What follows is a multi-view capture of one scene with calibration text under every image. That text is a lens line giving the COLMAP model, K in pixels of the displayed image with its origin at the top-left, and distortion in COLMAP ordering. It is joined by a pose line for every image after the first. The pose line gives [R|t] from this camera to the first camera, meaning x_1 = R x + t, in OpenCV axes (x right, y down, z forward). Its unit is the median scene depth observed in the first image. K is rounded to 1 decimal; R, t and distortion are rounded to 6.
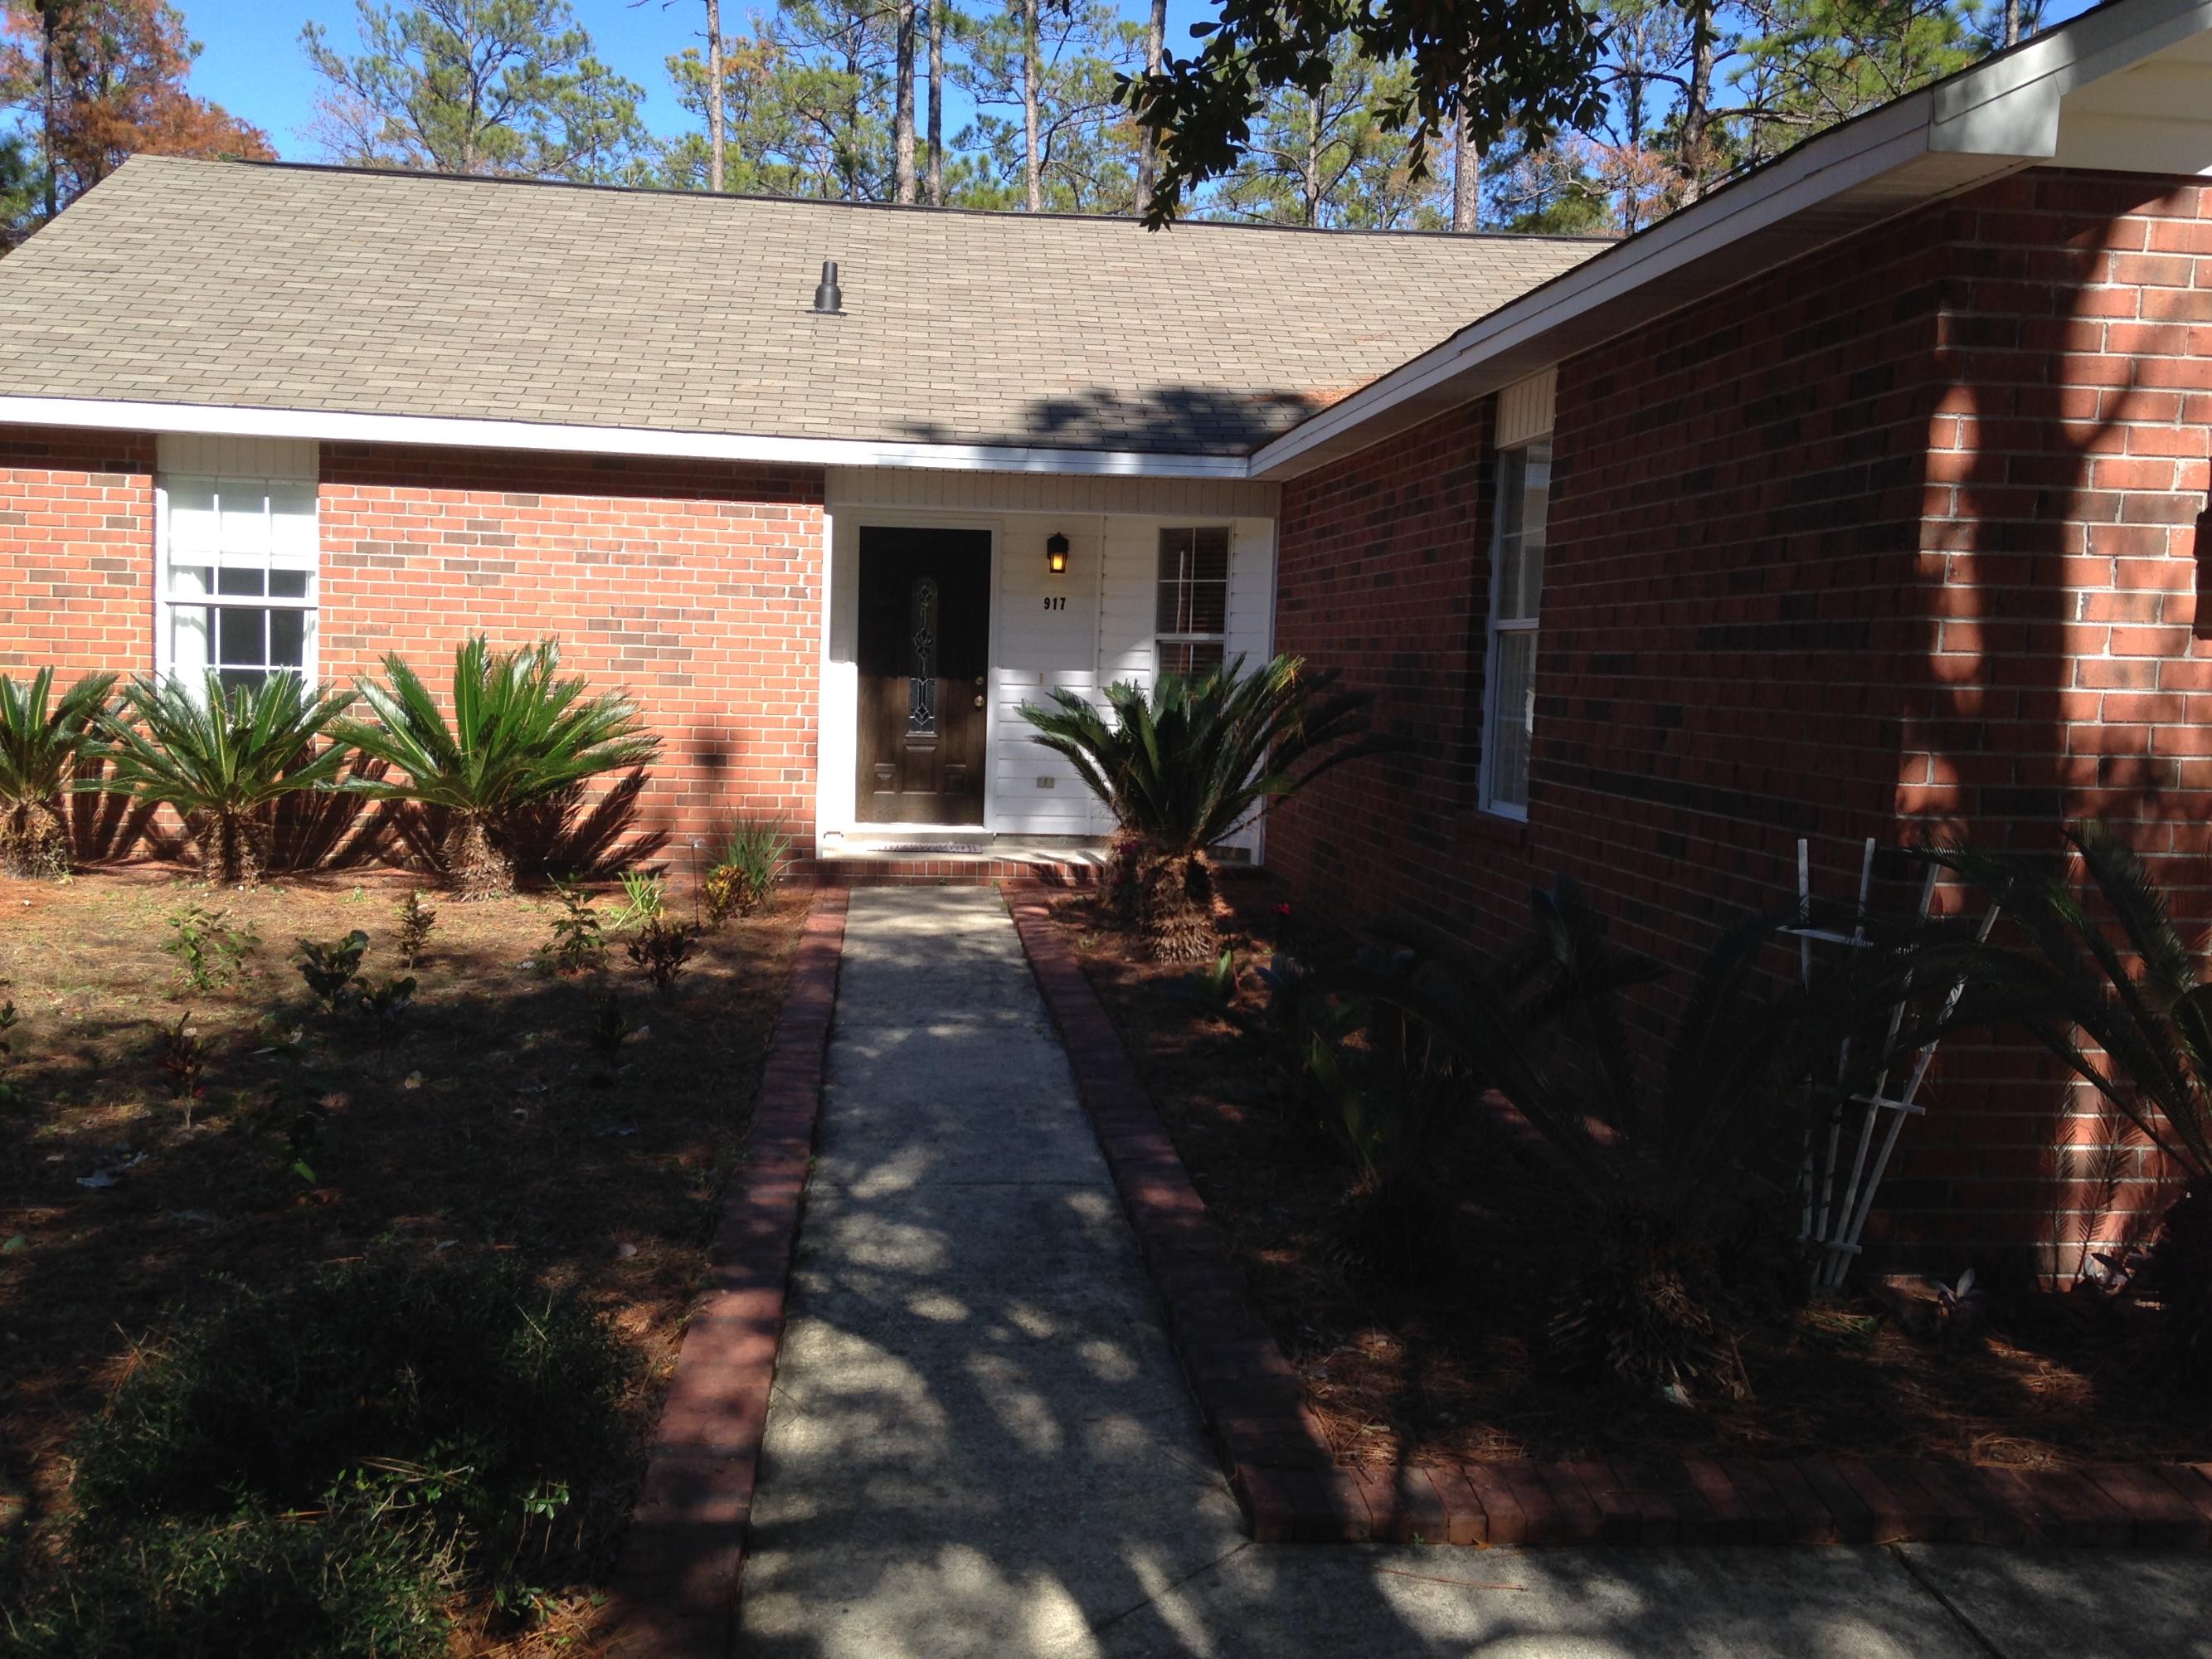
lens RADIAL K [[1986.0, 0, 1111.2], [0, 1986.0, 815.5], [0, 0, 1]] dist [0.211770, -0.367186]
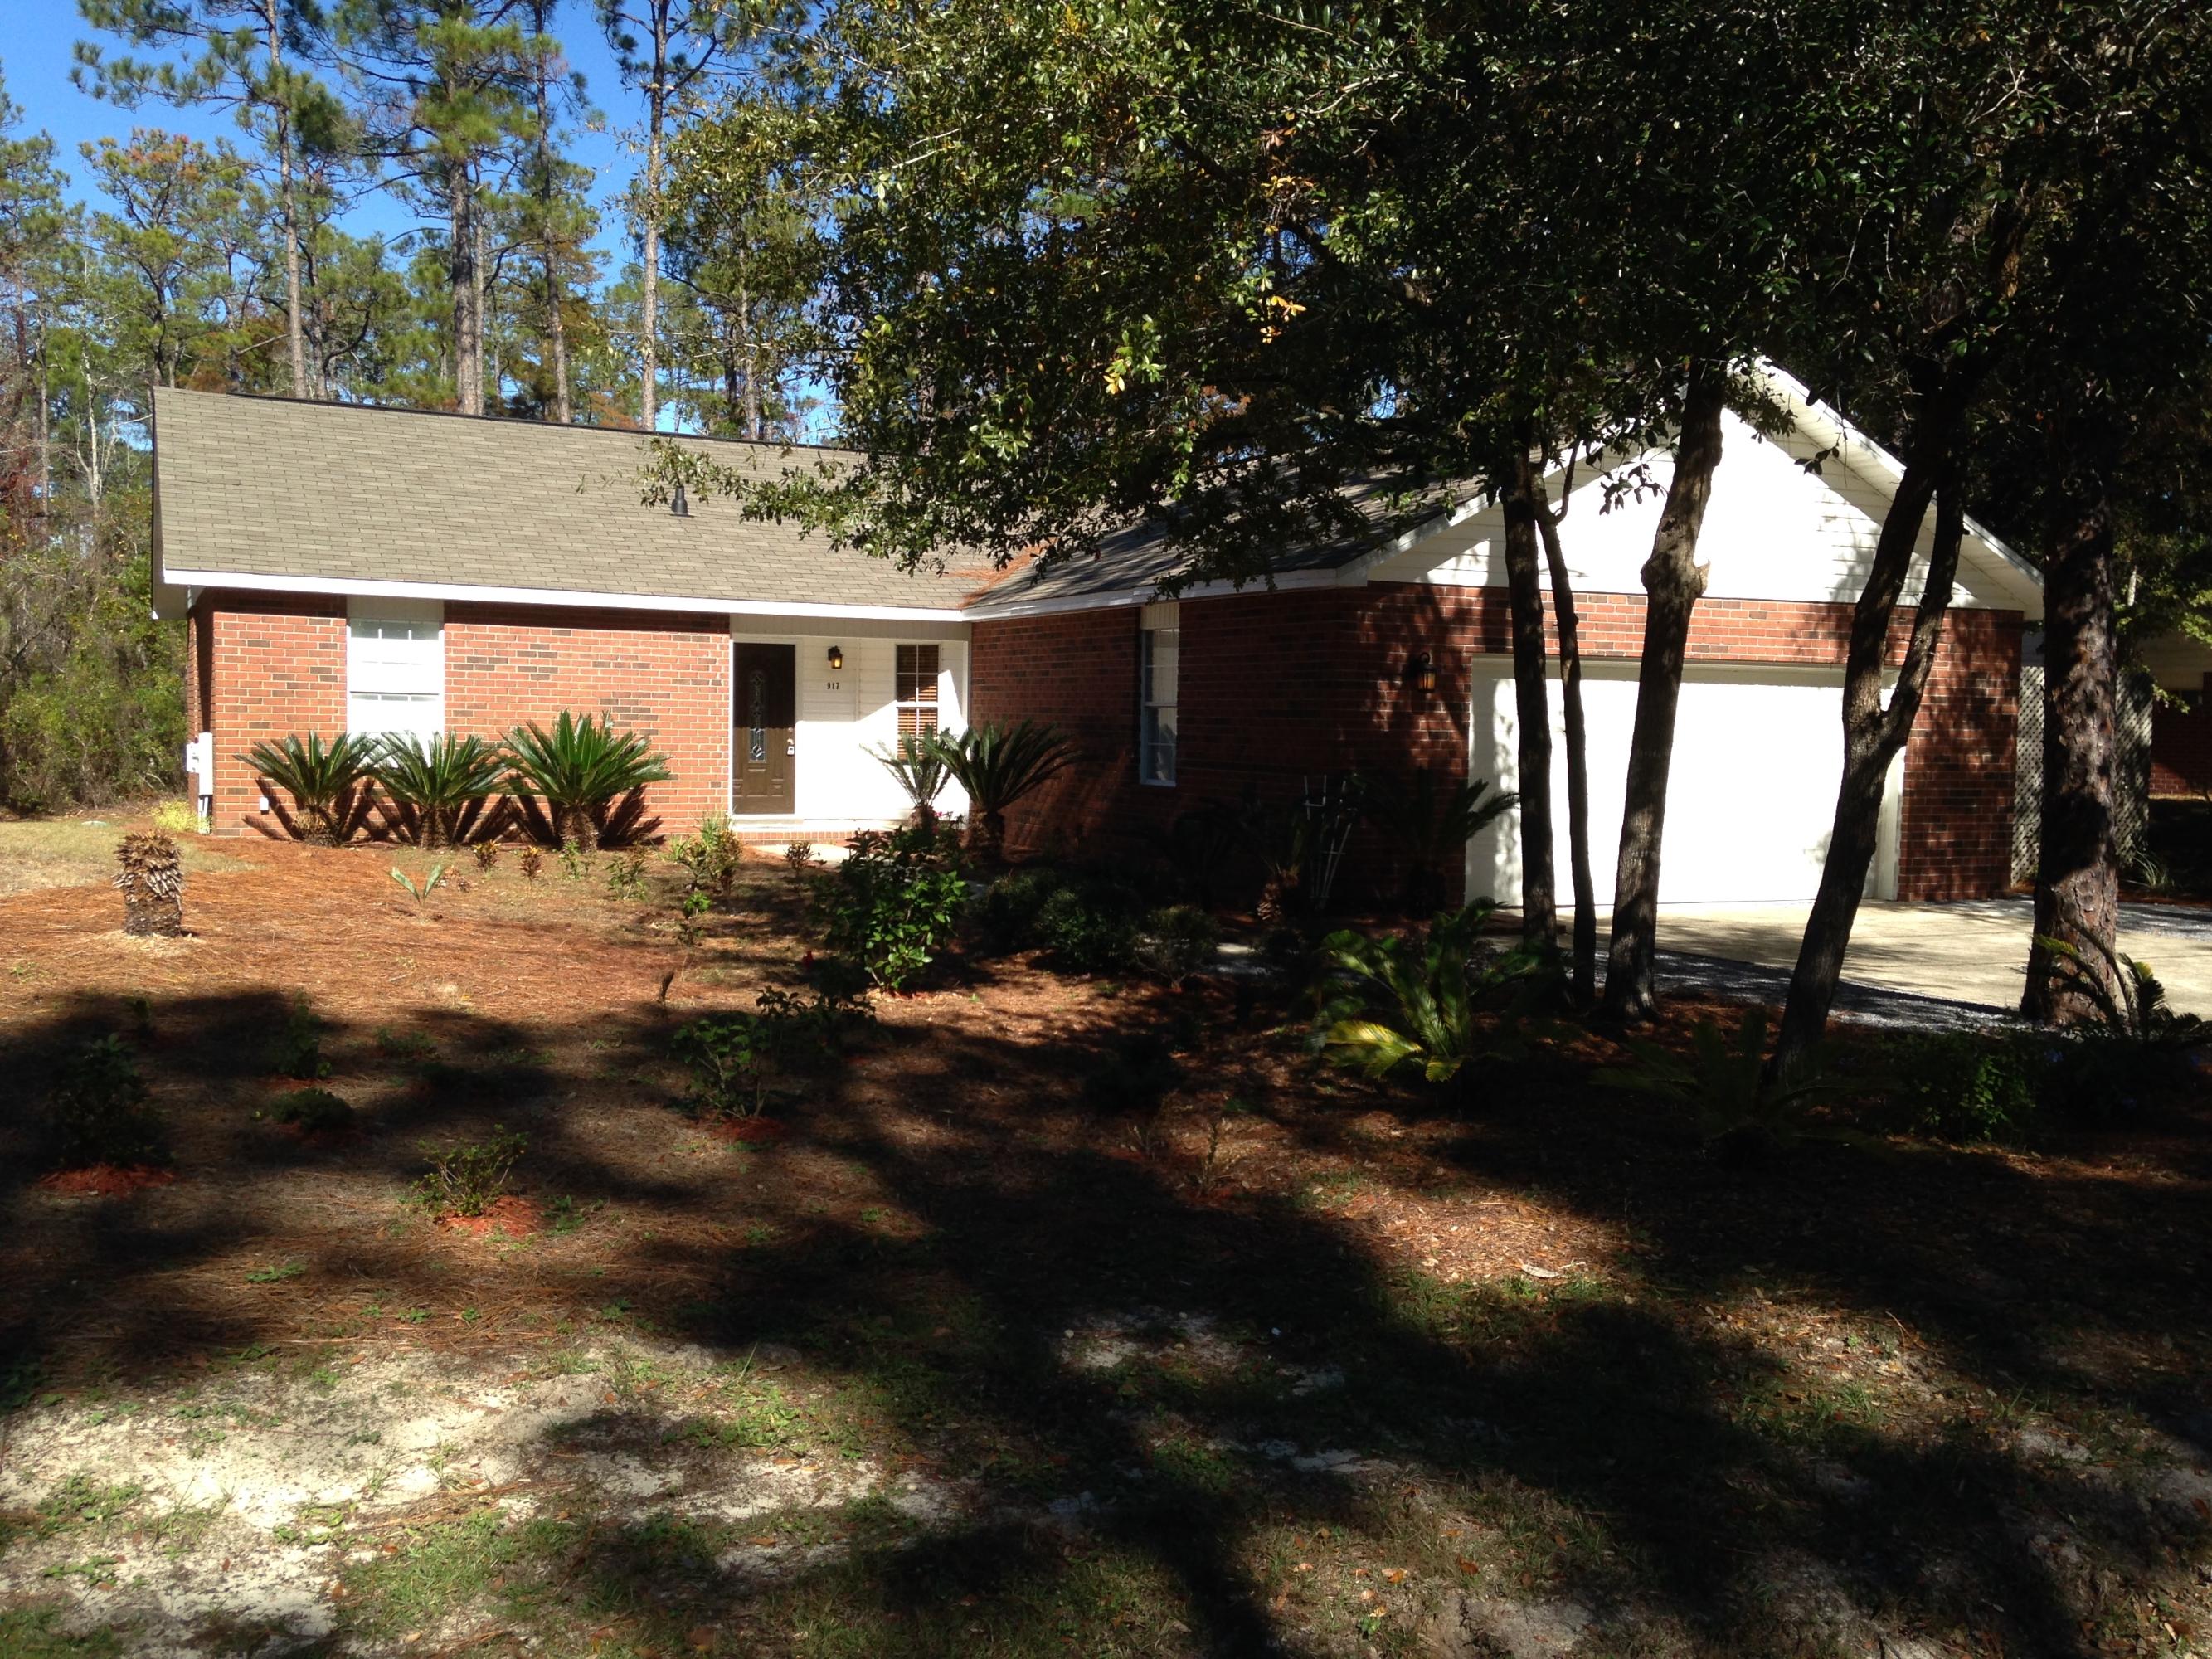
lens RADIAL K [[1986.0, 0, 1111.2], [0, 1986.0, 815.5], [0, 0, 1]] dist [0.211770, -0.367186]
pose [[0.941057, -0.027872, 0.337099, -0.432746], [0.035579, 0.999227, -0.016708, 0.050470], [-0.336373, 0.027717, 0.941321, -0.809911]]
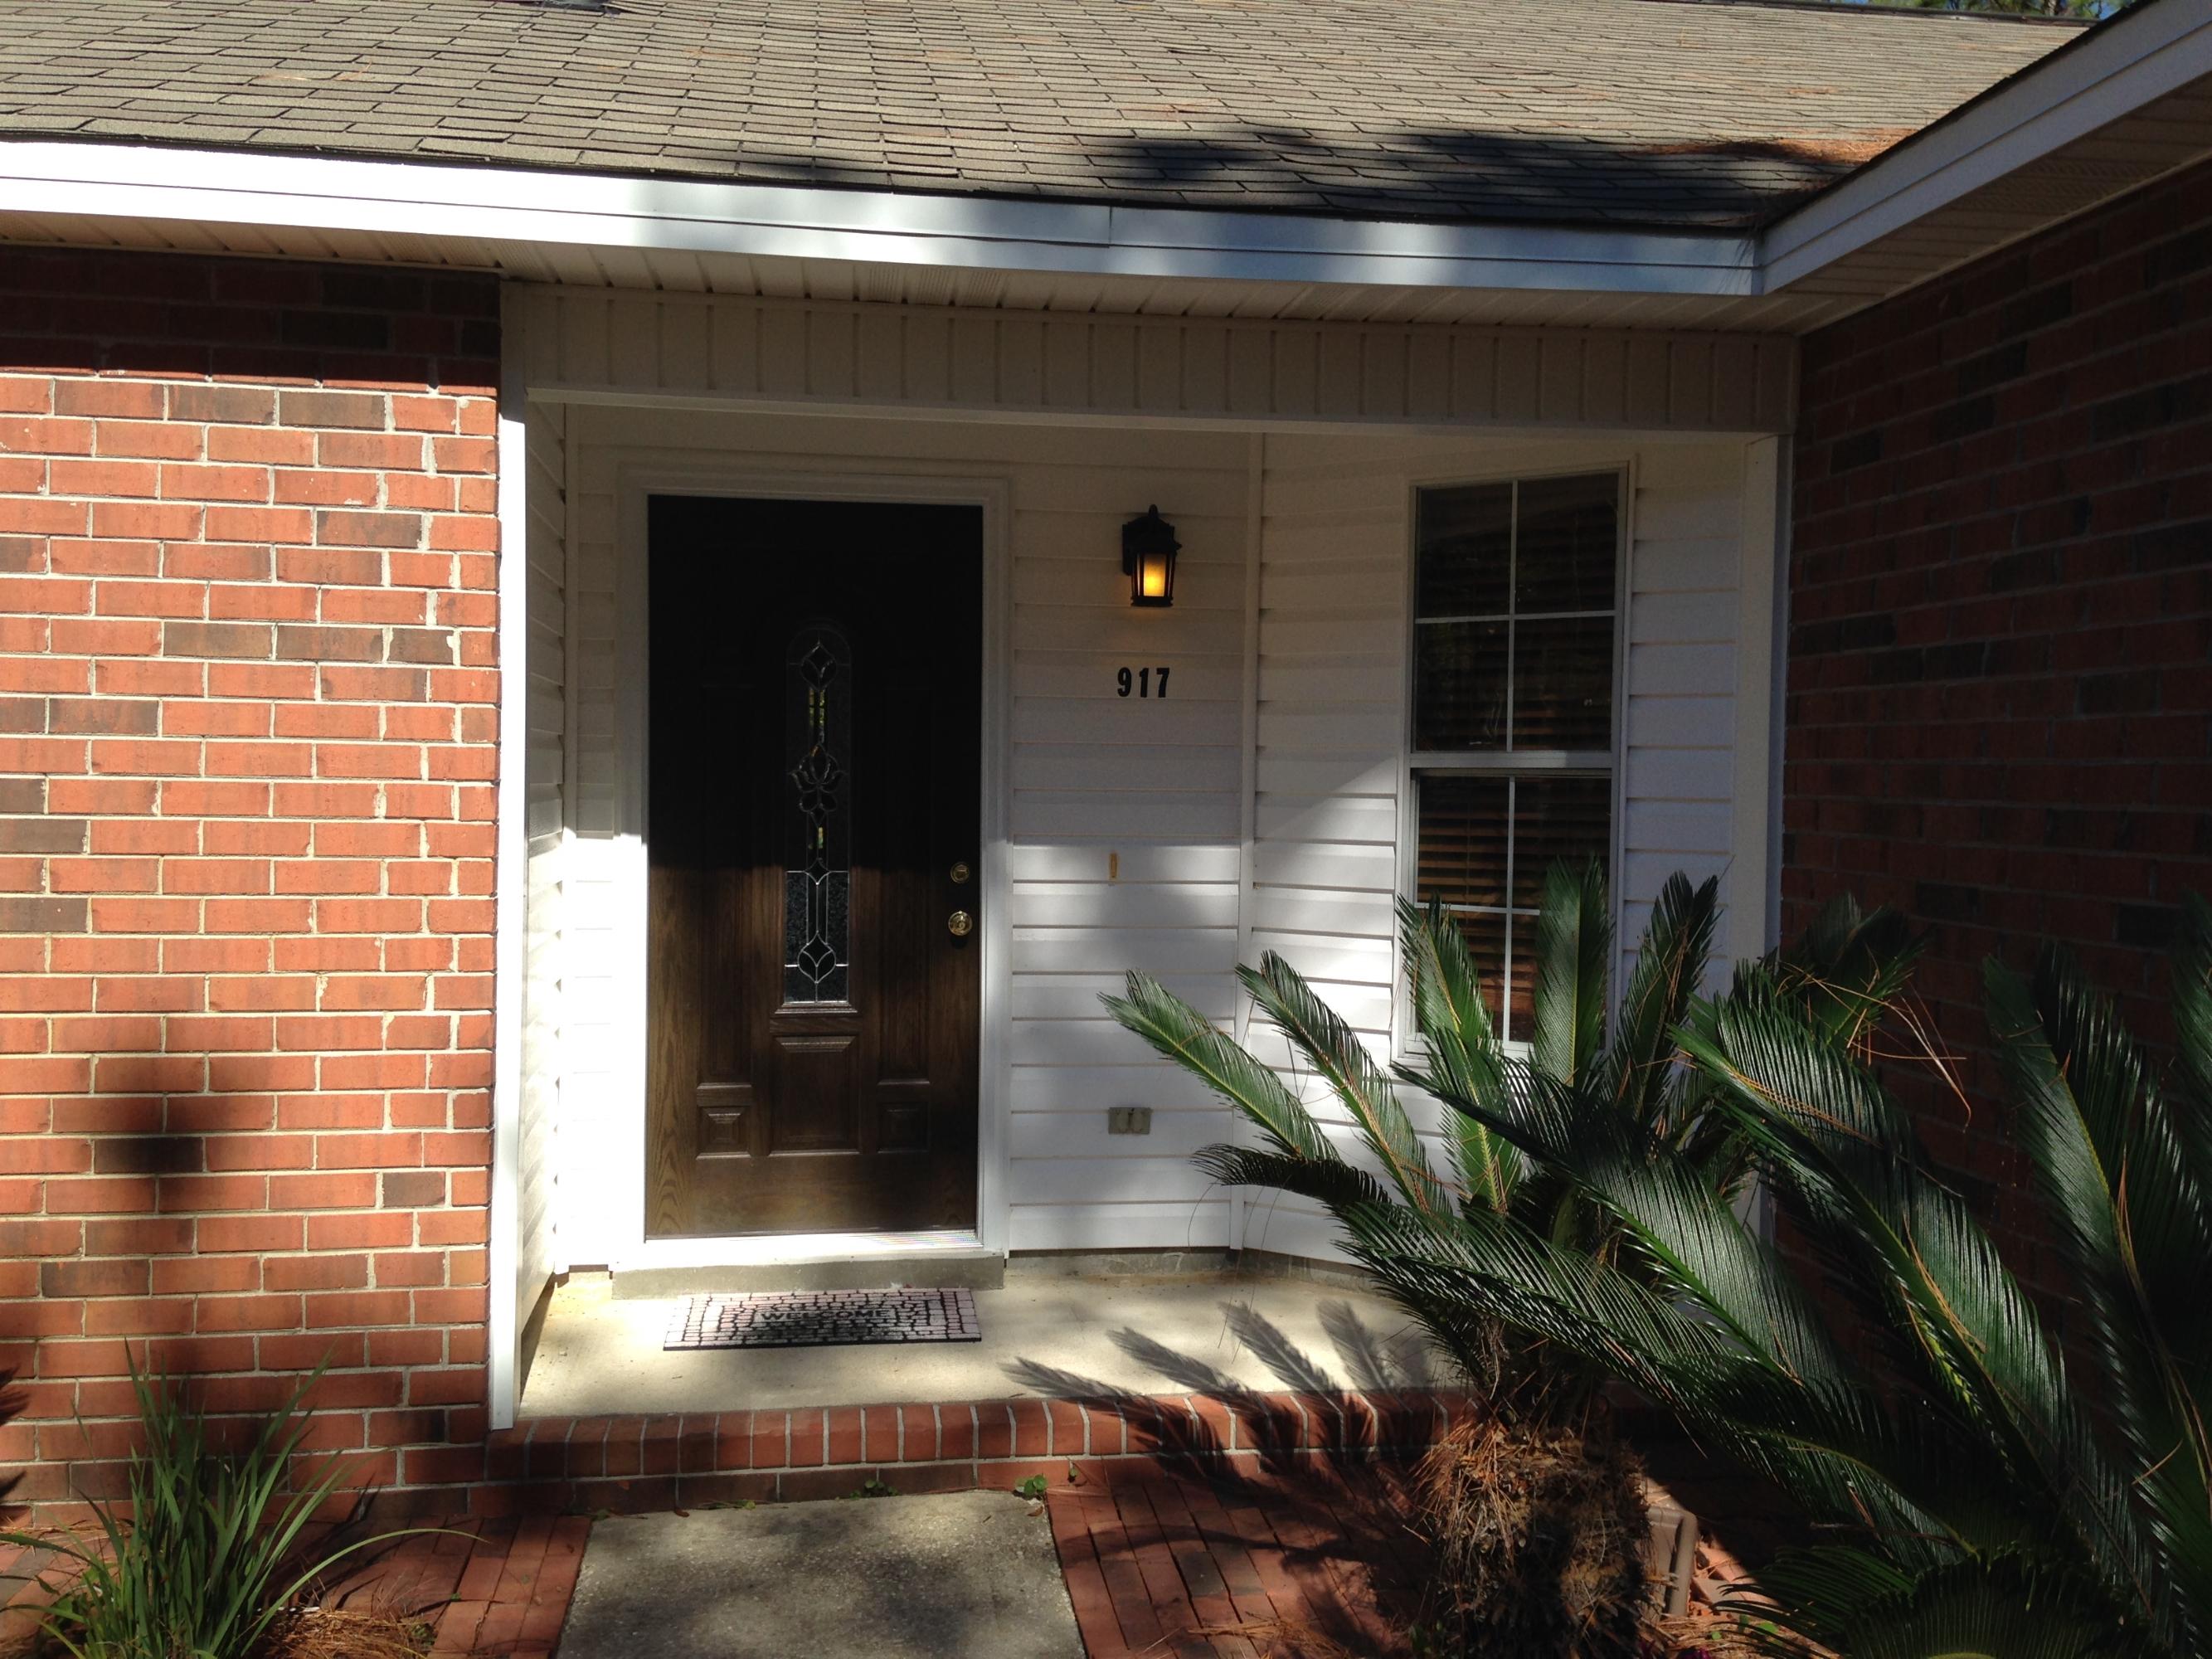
lens RADIAL K [[2103.9, 0, 1307.2], [0, 2103.9, 890.7], [0, 0, 1]] dist [0.124522, -0.136277]
pose [[0.992788, -0.021313, 0.117977, -0.051795], [0.024046, 0.999473, -0.021788, -0.058784], [-0.117451, 0.024468, 0.992777, 0.623769]]
